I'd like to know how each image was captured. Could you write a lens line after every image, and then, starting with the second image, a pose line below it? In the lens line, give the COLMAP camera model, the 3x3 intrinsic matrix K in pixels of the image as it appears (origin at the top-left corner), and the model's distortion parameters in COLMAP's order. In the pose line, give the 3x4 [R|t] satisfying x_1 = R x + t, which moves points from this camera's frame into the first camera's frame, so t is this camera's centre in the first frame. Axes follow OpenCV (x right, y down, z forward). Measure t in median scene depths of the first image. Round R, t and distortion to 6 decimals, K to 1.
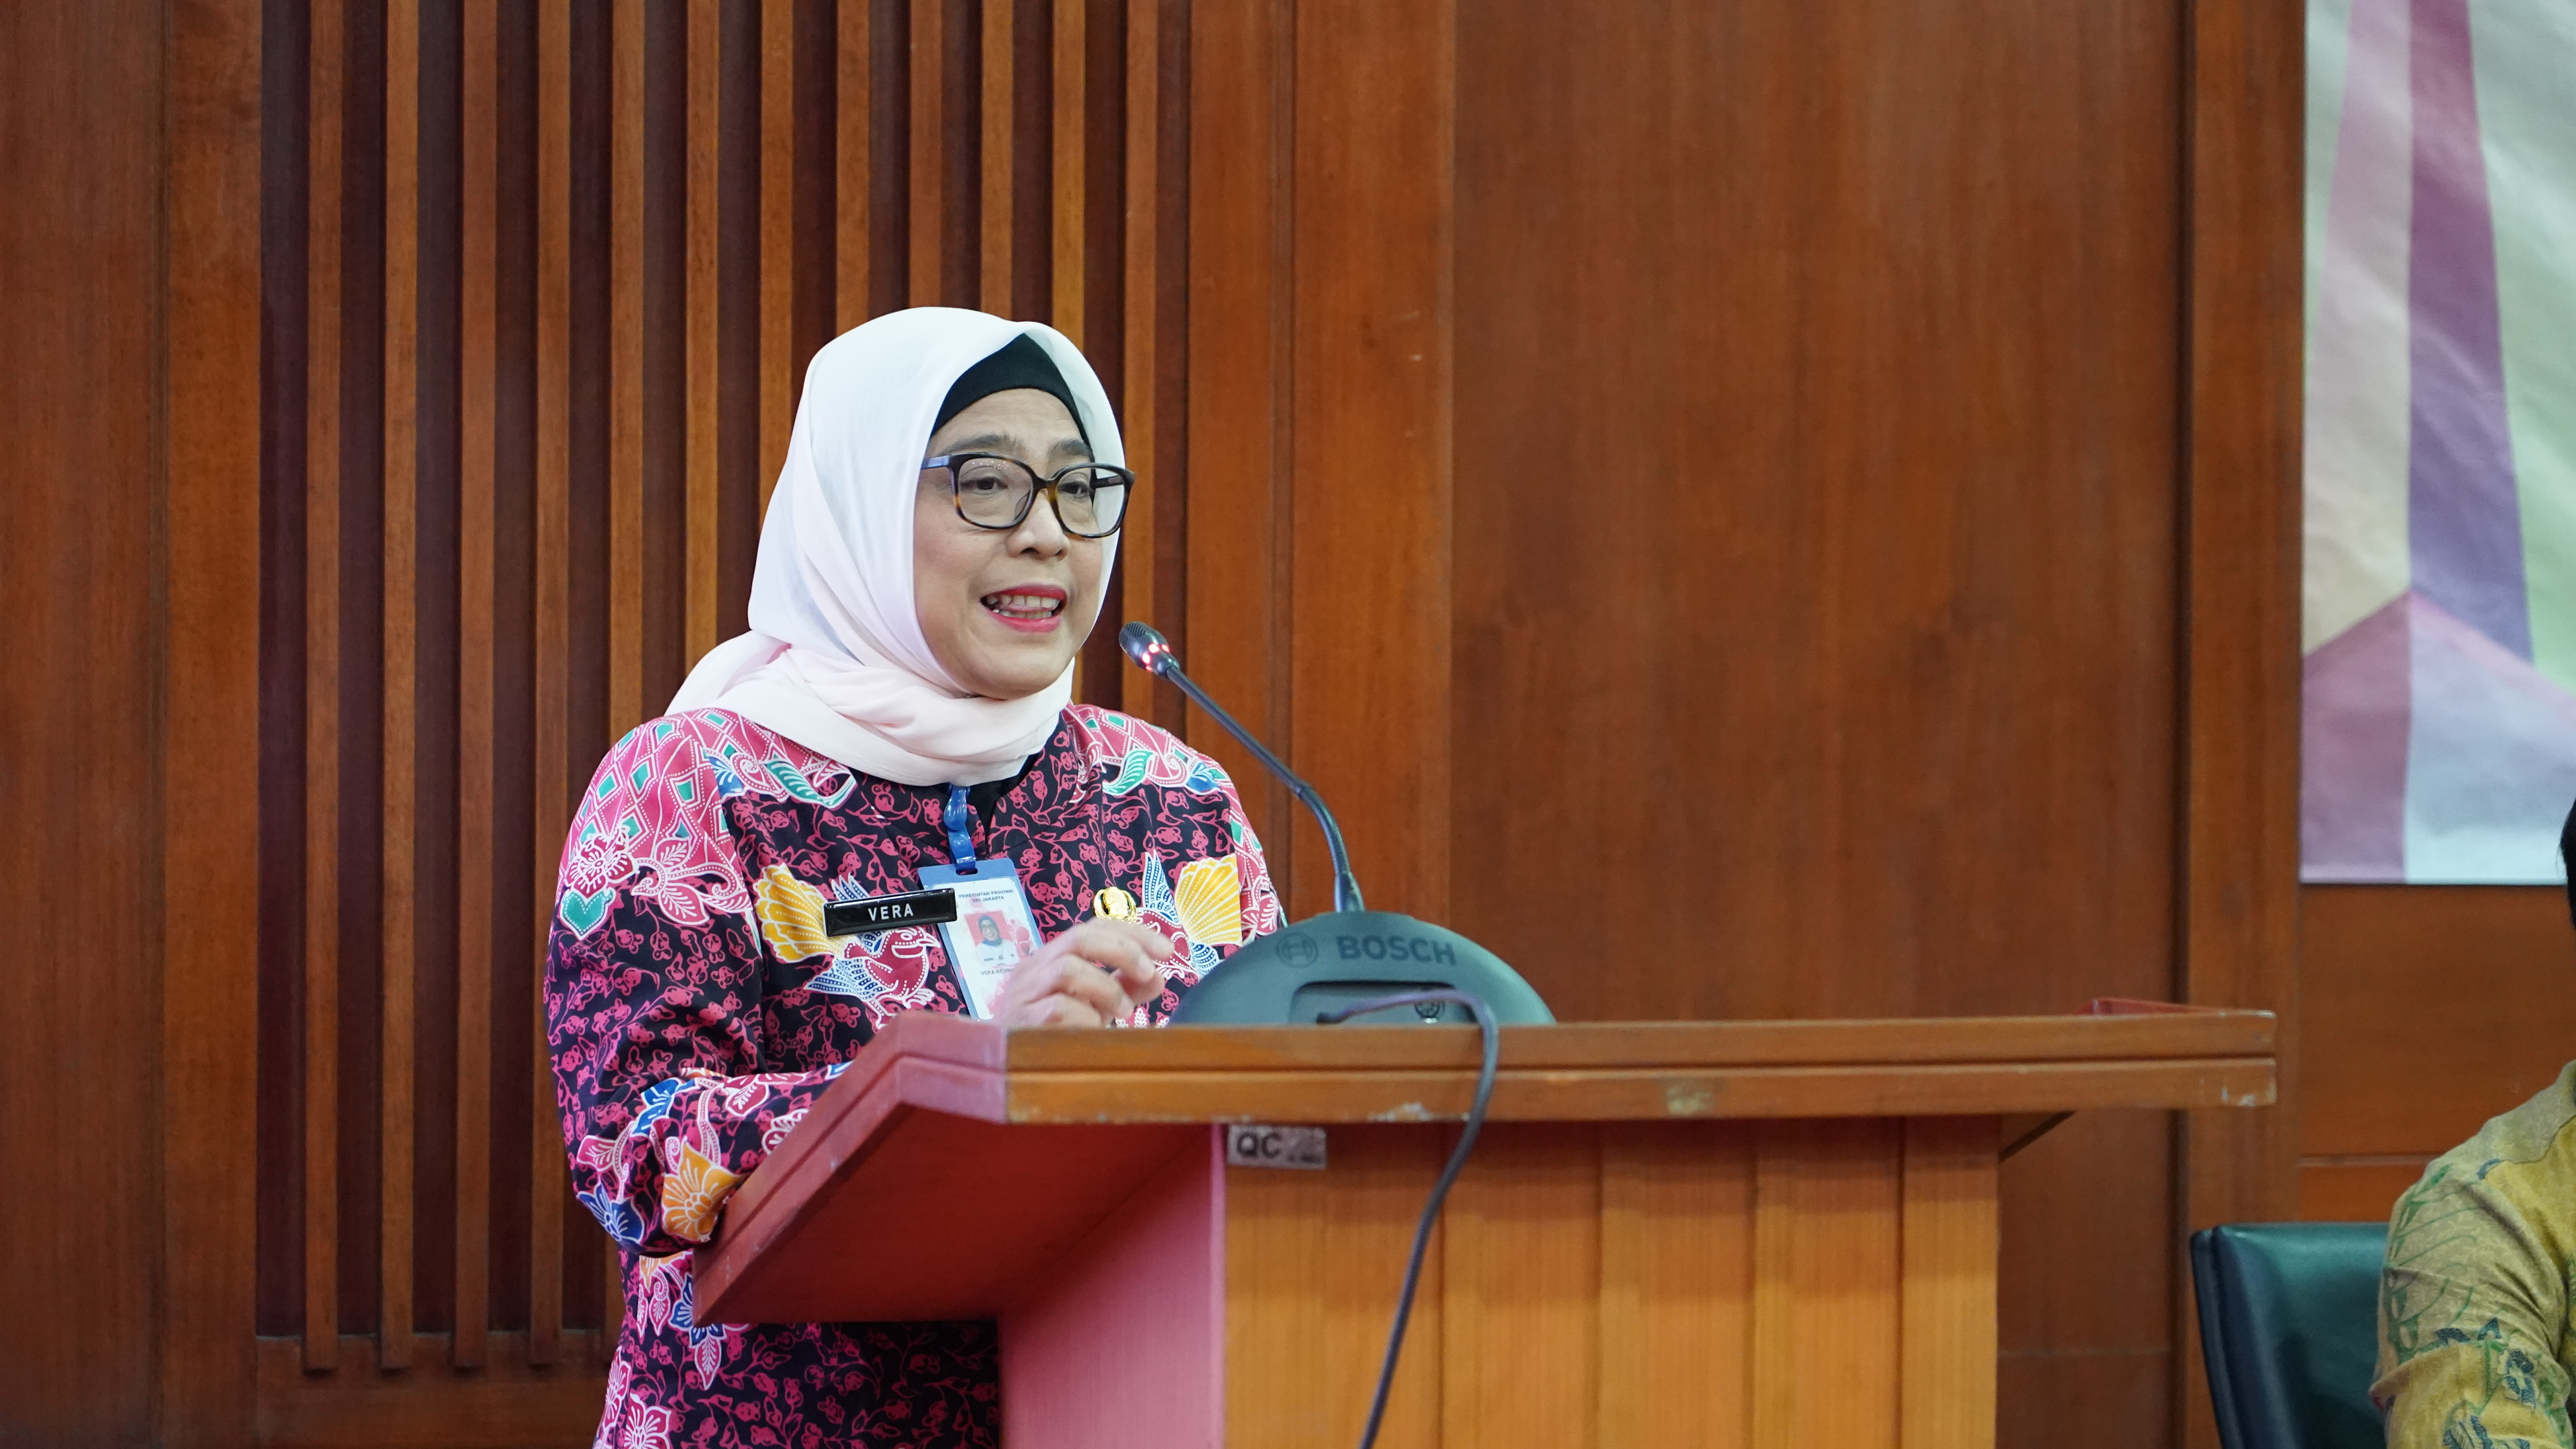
lens RADIAL K [[7663.5, 0, 1272.4], [0, 7663.5, 730.8], [0, 0, 1]] dist [-0.033898, 0.000000]
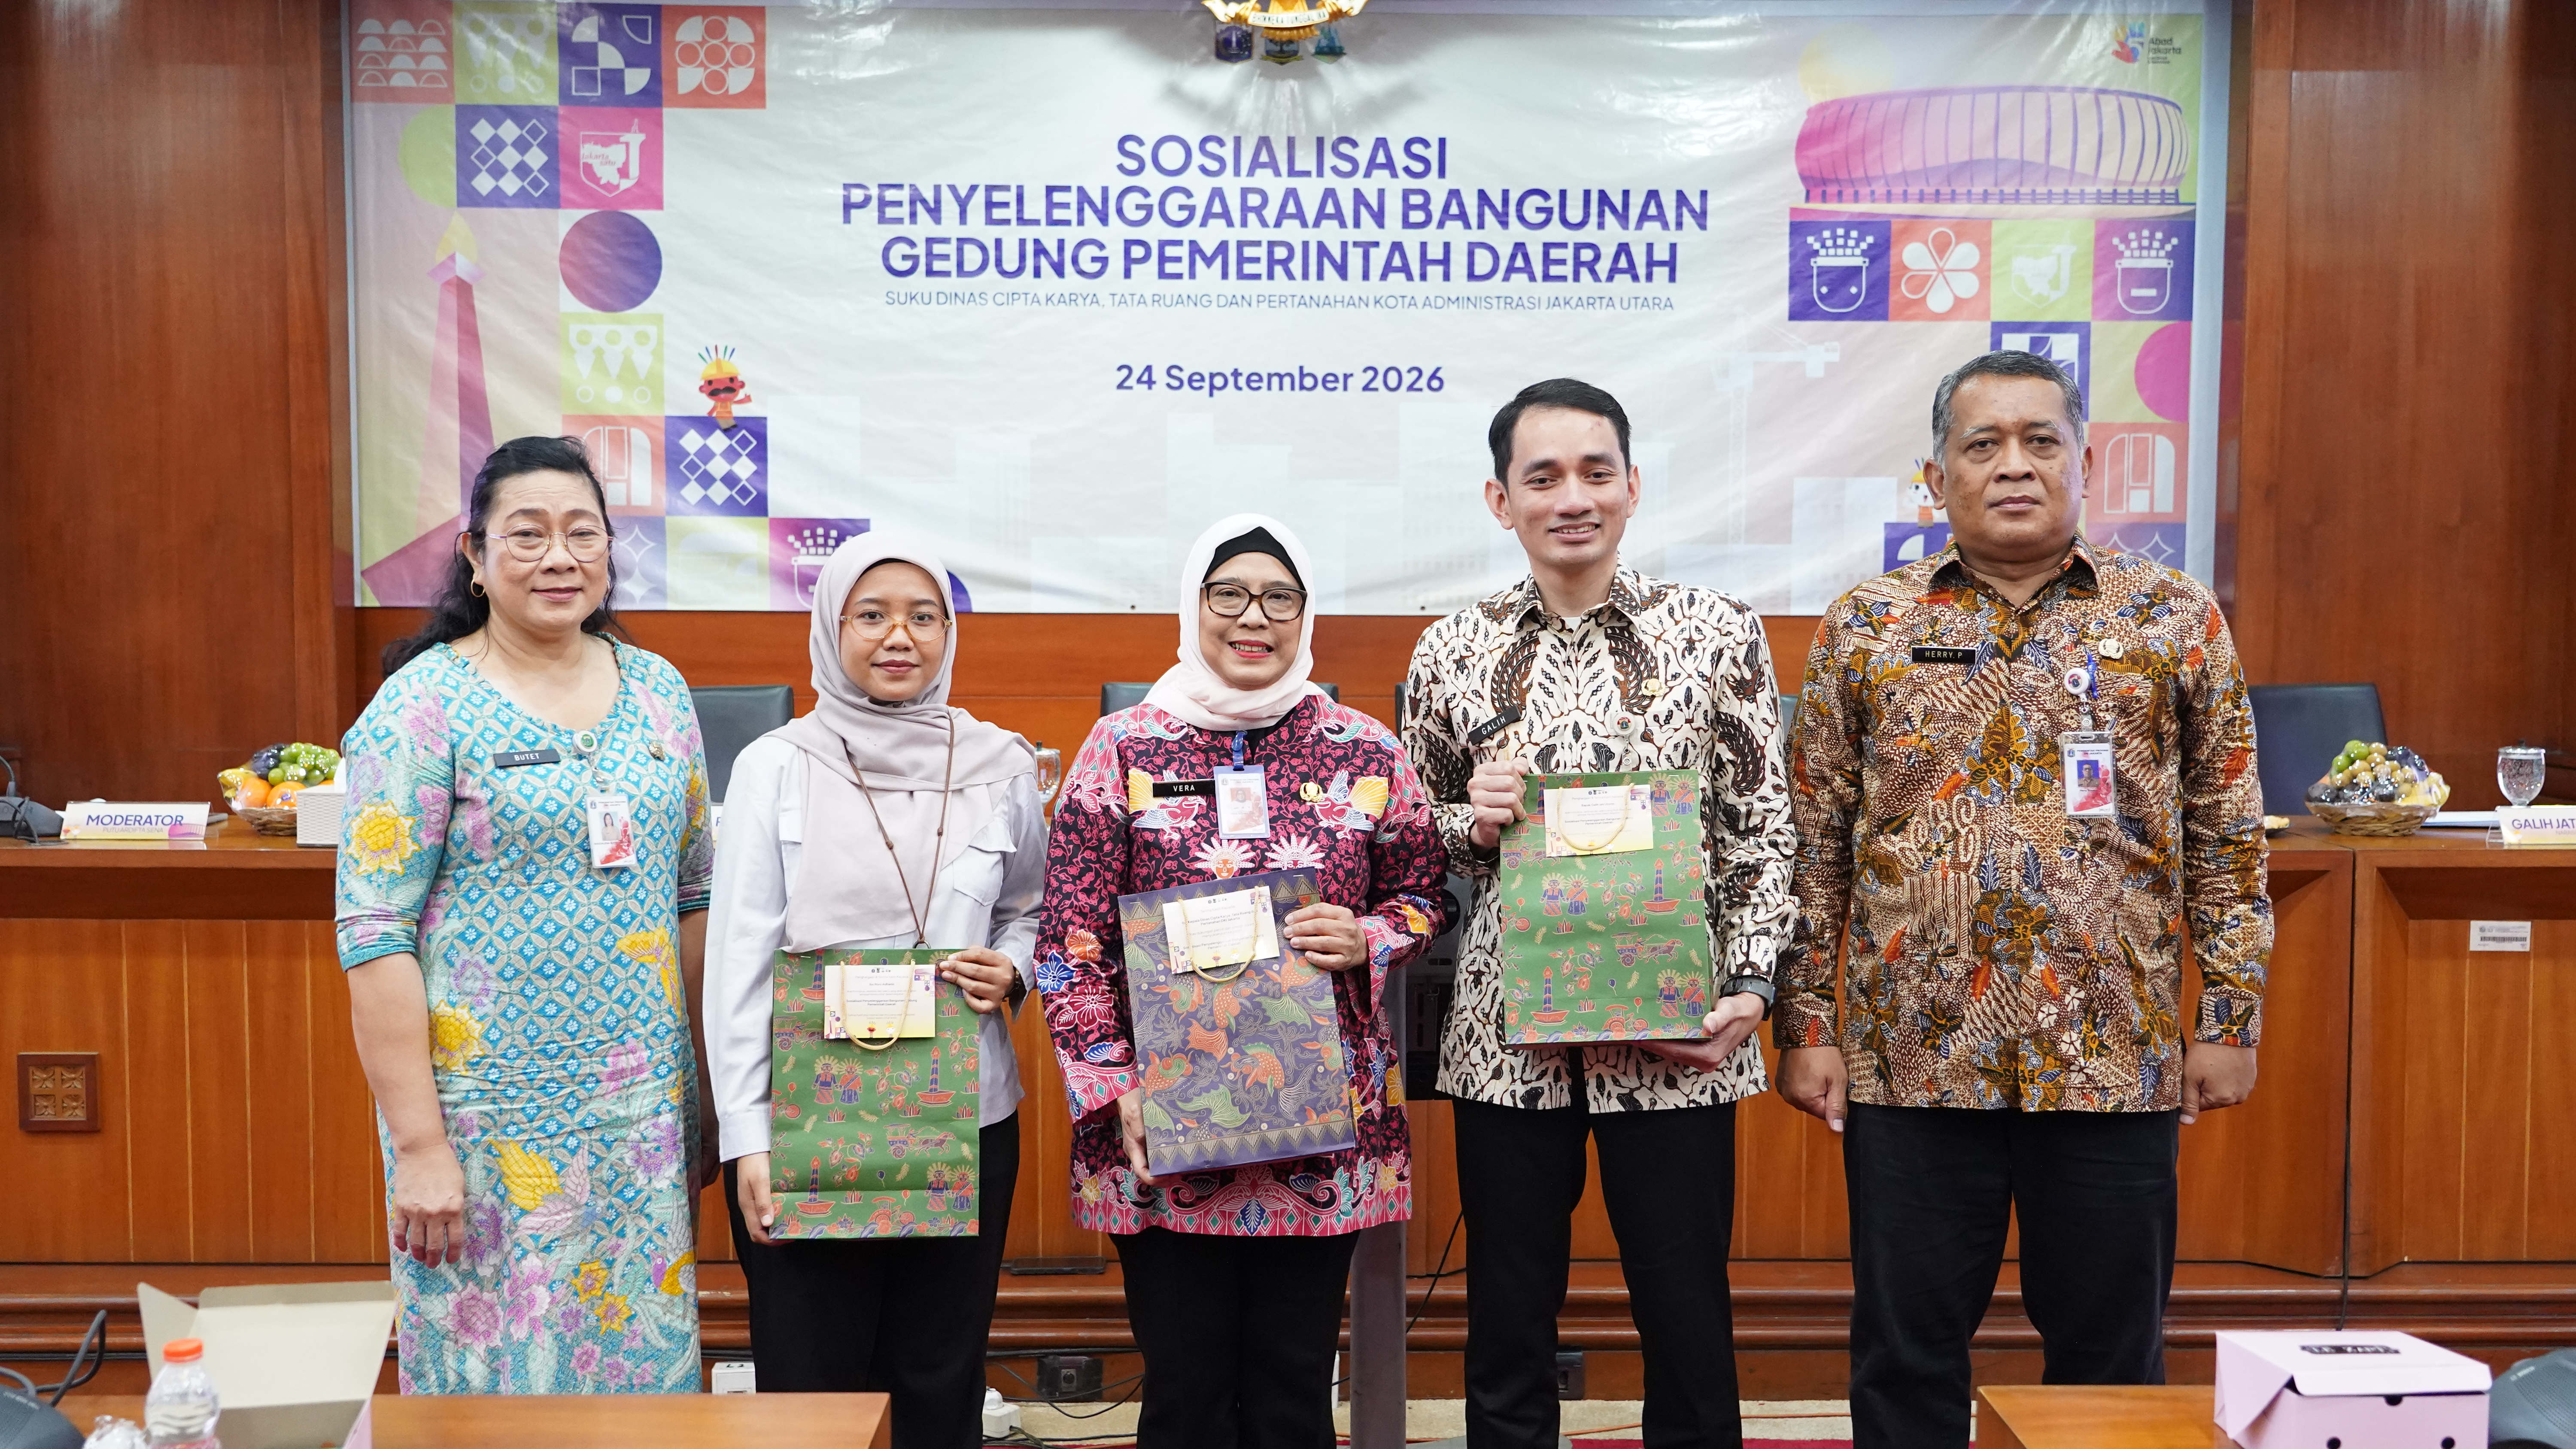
lens RADIAL K [[2578.9, 0, 1298.4], [0, 2578.9, 710.8], [0, 0, 1]] dist [0.052376, 0.000000]
pose [[0.958385, 0.015550, -0.285056, 0.951192], [-0.001780, 0.998822, 0.048502, 0.012146], [0.285474, -0.045976, 0.957283, 0.089735]]
